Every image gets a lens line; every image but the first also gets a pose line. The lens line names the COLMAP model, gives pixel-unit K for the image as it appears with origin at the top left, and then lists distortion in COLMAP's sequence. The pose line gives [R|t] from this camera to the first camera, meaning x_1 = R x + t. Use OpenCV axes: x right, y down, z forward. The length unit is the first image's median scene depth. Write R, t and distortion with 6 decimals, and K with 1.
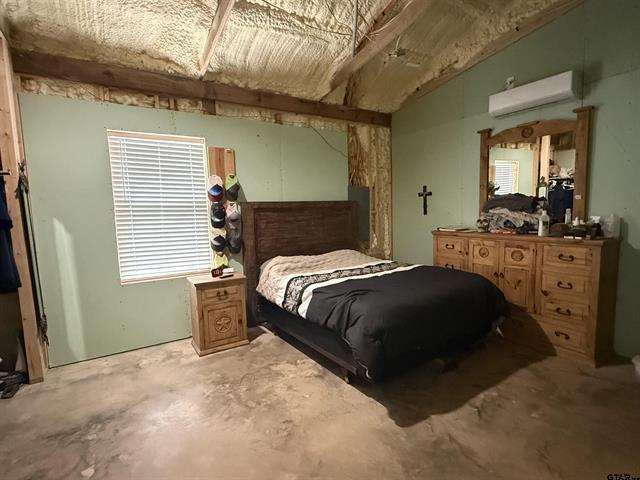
lens RADIAL K [[326.0, 0, 320.2], [0, 326.0, 242.2], [0, 0, 1]] dist [-0.006724, 0.000193]
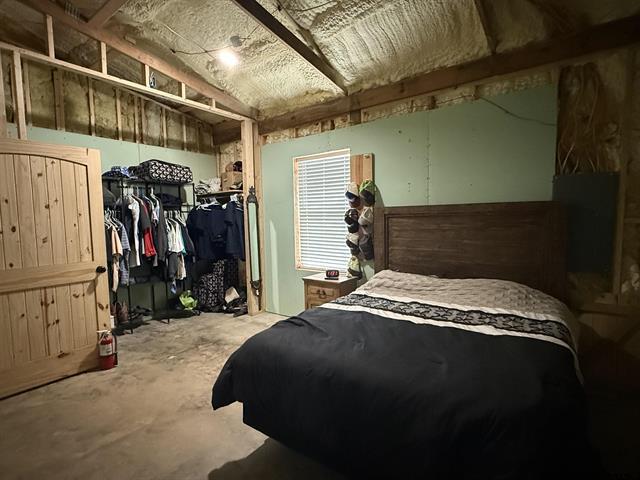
lens RADIAL K [[326.0, 0, 320.4], [0, 326.0, 241.7], [0, 0, 1]] dist [-0.006724, 0.000193]
pose [[0.352589, 0.087856, -0.931645, 0.623426], [-0.085216, 0.994461, 0.061528, -0.069877], [0.931890, 0.057697, 0.358123, 0.530500]]
